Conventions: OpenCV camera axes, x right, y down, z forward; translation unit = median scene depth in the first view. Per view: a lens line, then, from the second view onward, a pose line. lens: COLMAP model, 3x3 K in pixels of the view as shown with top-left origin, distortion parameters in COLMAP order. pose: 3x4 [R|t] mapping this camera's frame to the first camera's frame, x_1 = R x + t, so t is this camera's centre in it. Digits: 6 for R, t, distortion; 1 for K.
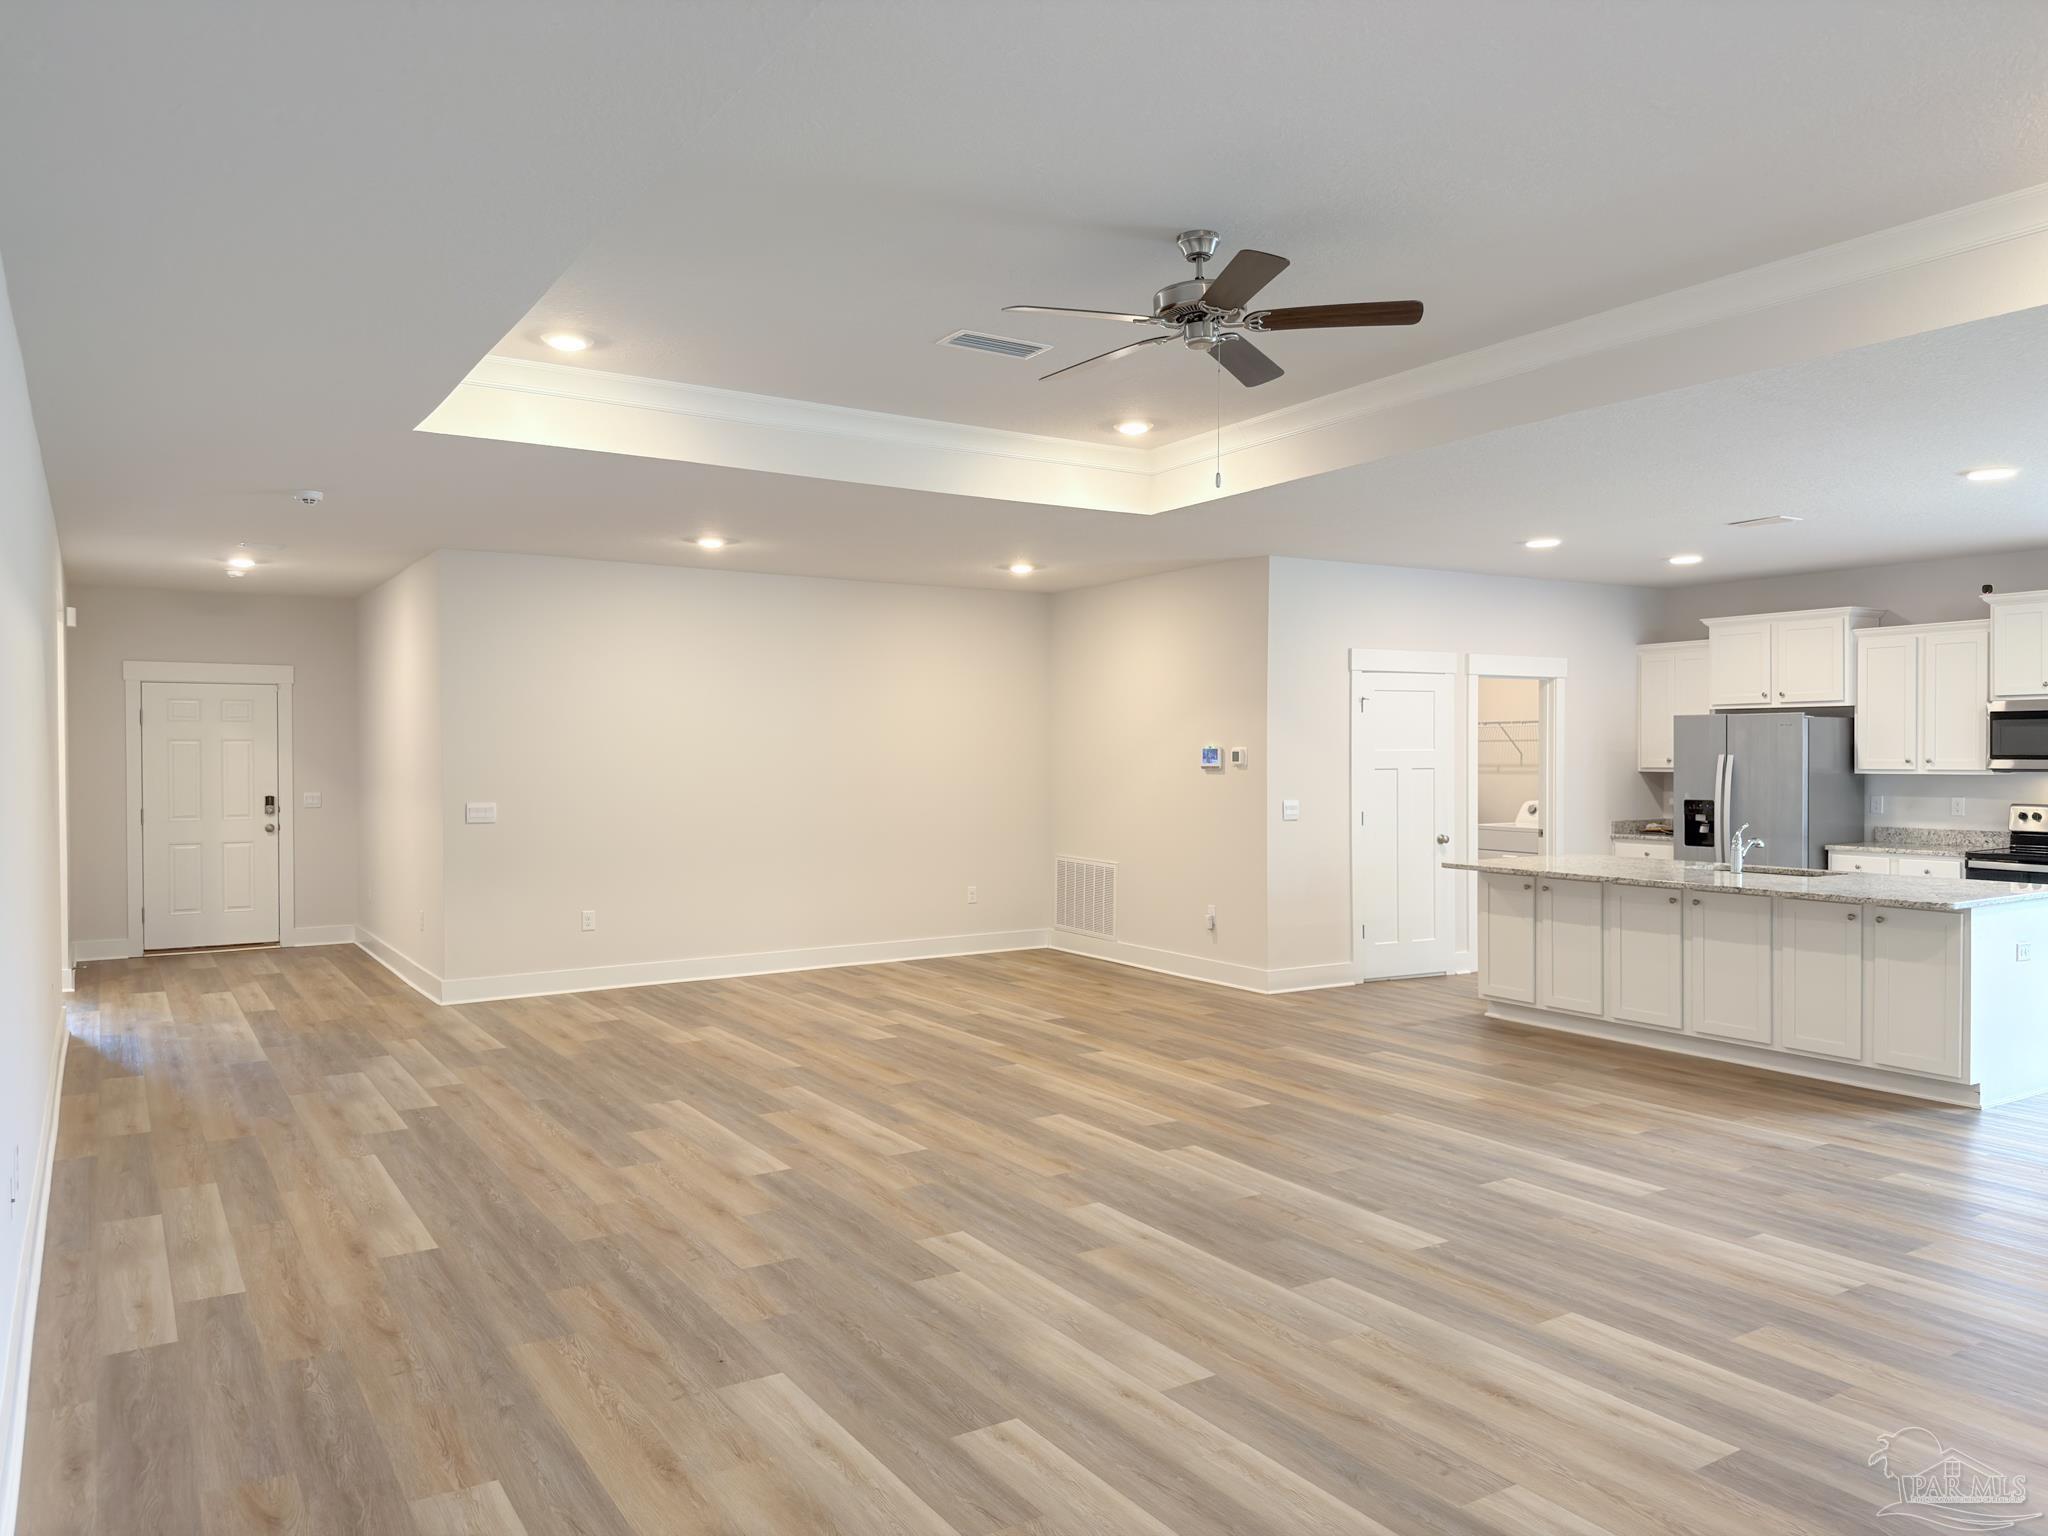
lens RADIAL K [[1444.6, 0, 1024.0], [0, 1444.6, 768.0], [0, 0, 1]] dist [0.041784, -0.065014]
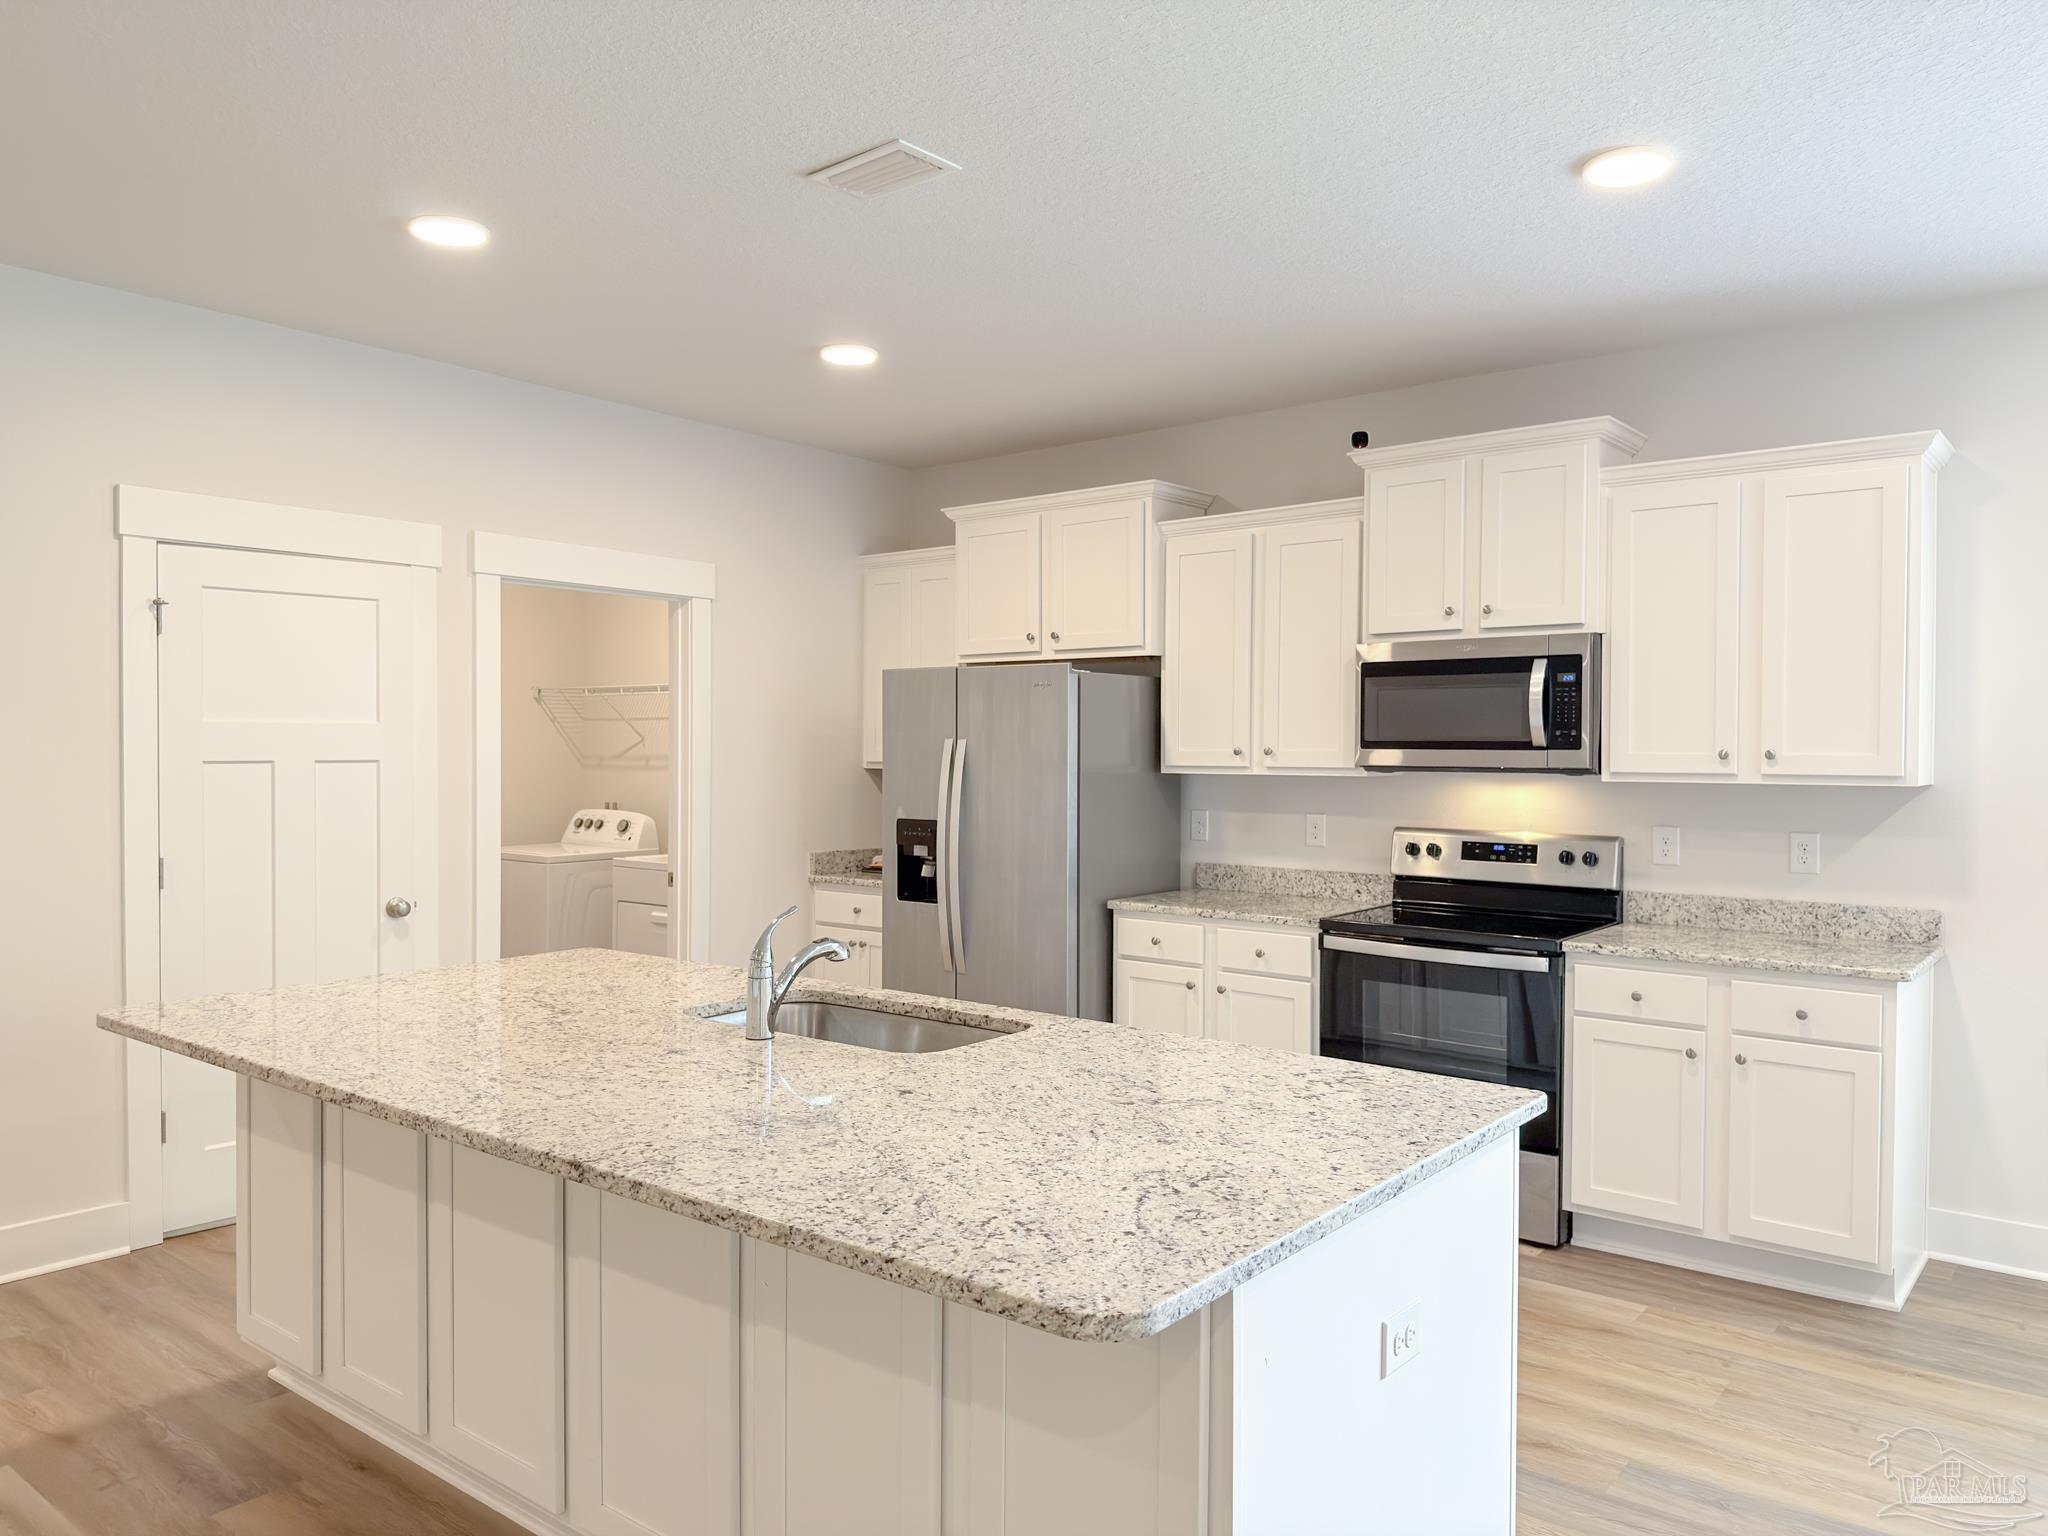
lens RADIAL K [[1417.7, 0, 1024.0], [0, 1417.7, 768.0], [0, 0, 1]] dist [0.028257, -0.000602]
pose [[0.942824, 0.004082, 0.333266, 0.532181], [-0.005066, 0.999985, 0.002083, 0.001361], [-0.333253, -0.003652, 0.942831, 0.780303]]
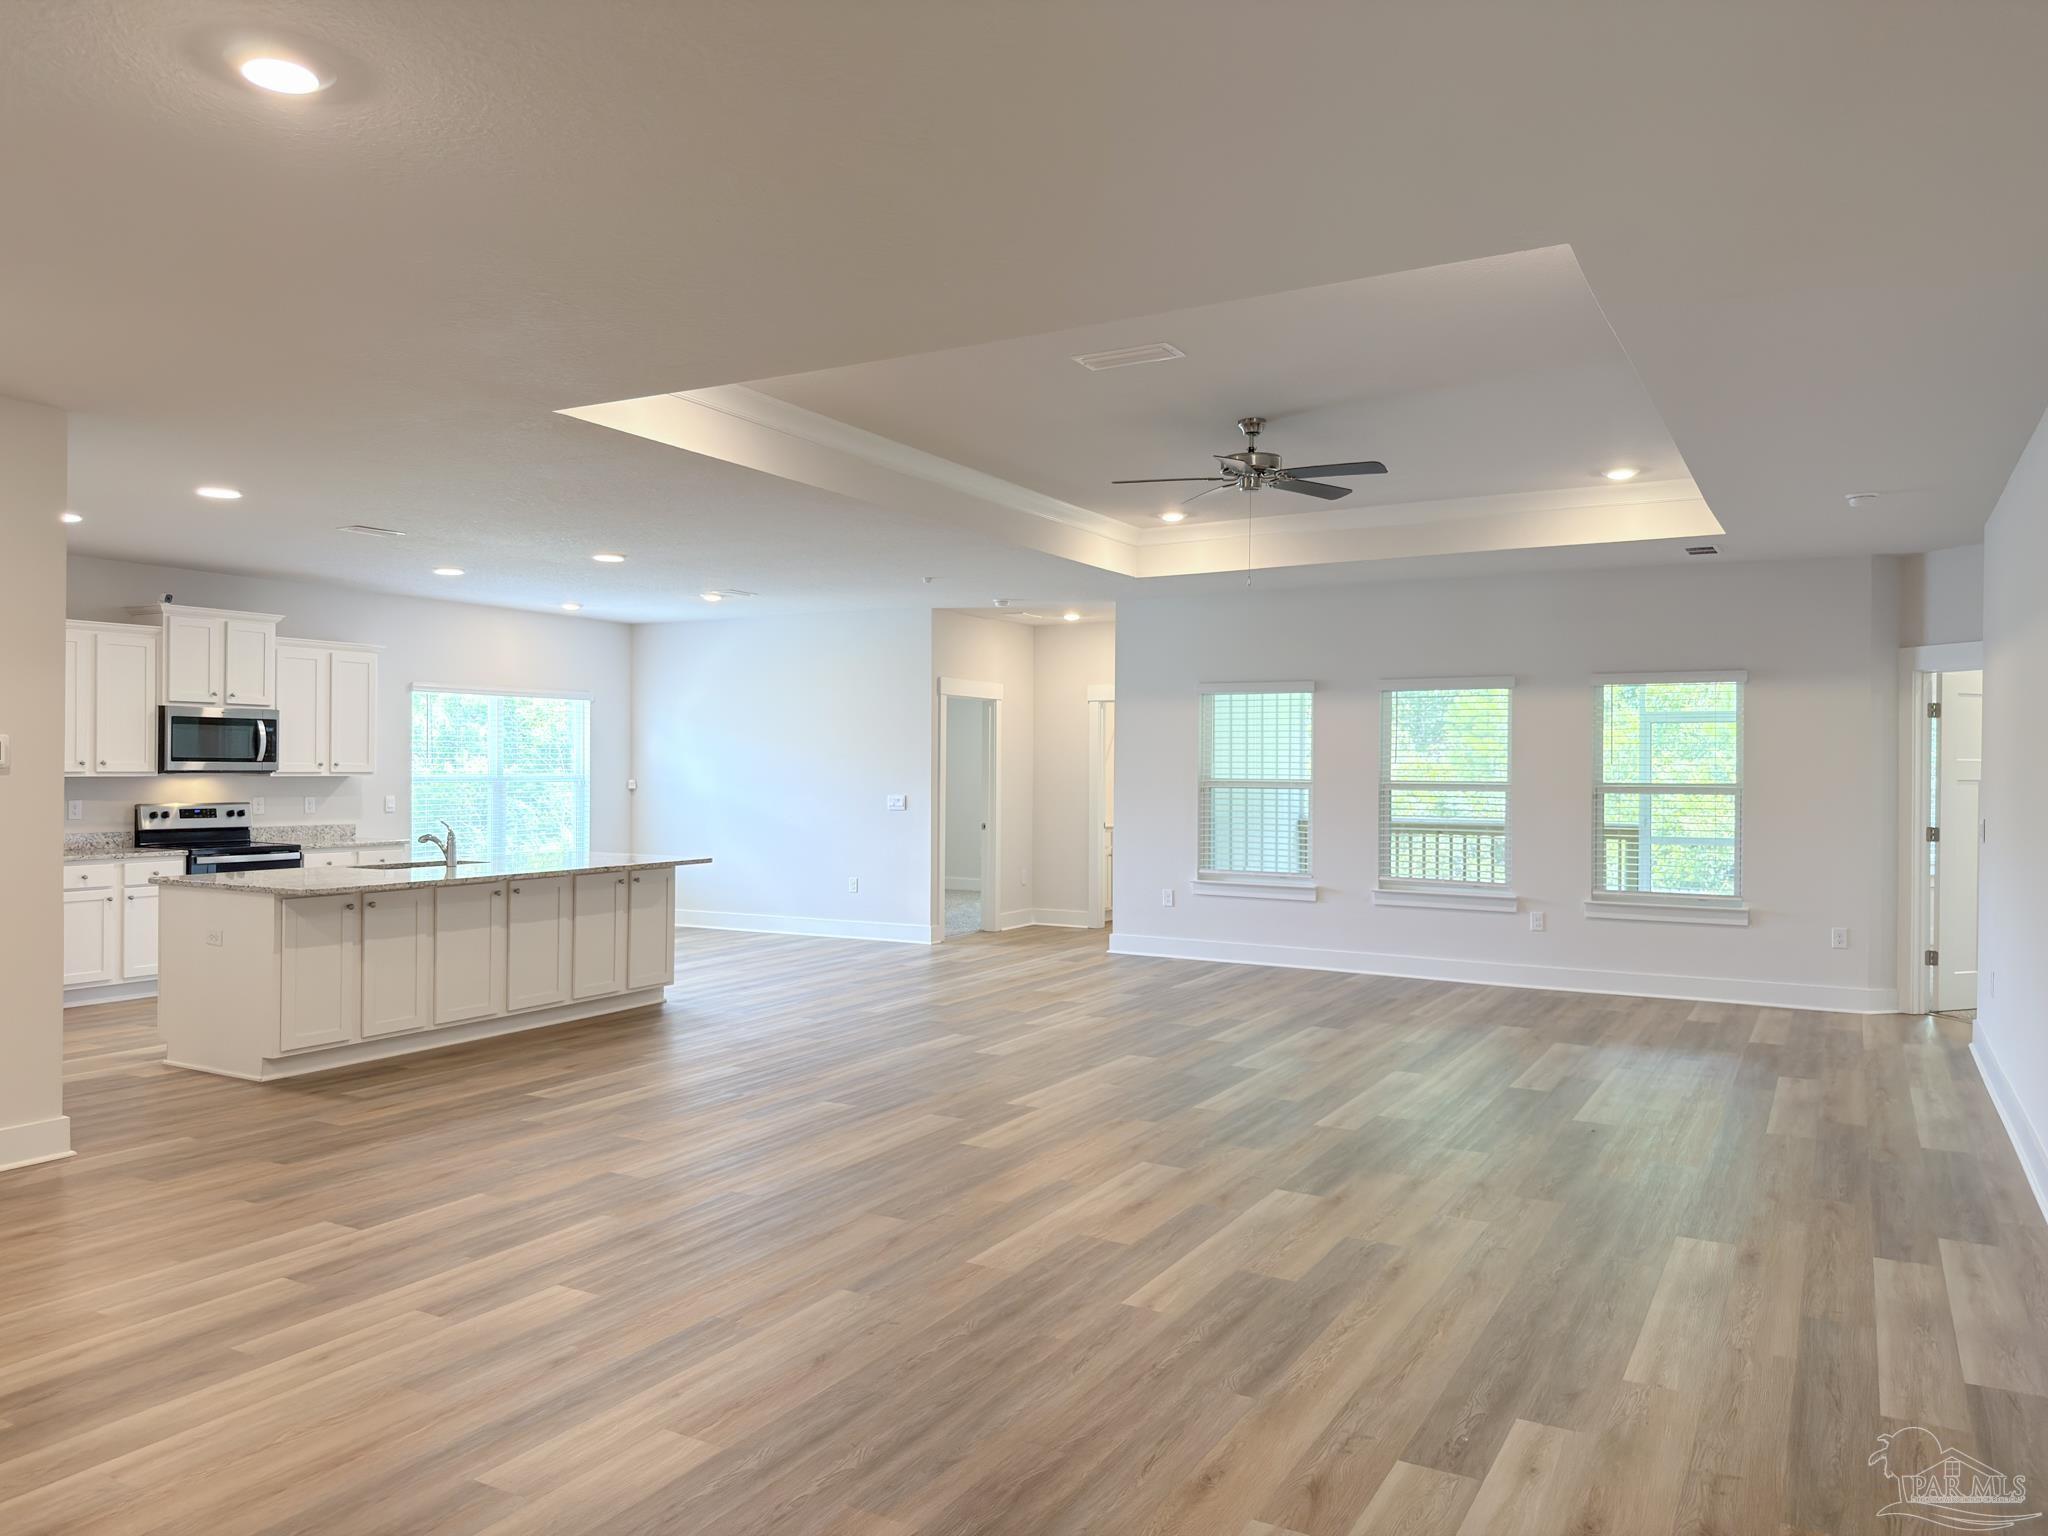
lens RADIAL K [[1444.6, 0, 1024.0], [0, 1444.6, 768.0], [0, 0, 1]] dist [0.041784, -0.065014]
pose [[-0.470263, -0.000822, 0.882526, -0.805356], [0.005345, 0.999979, 0.003780, -0.002528], [-0.882510, 0.006494, -0.470249, 1.394874]]
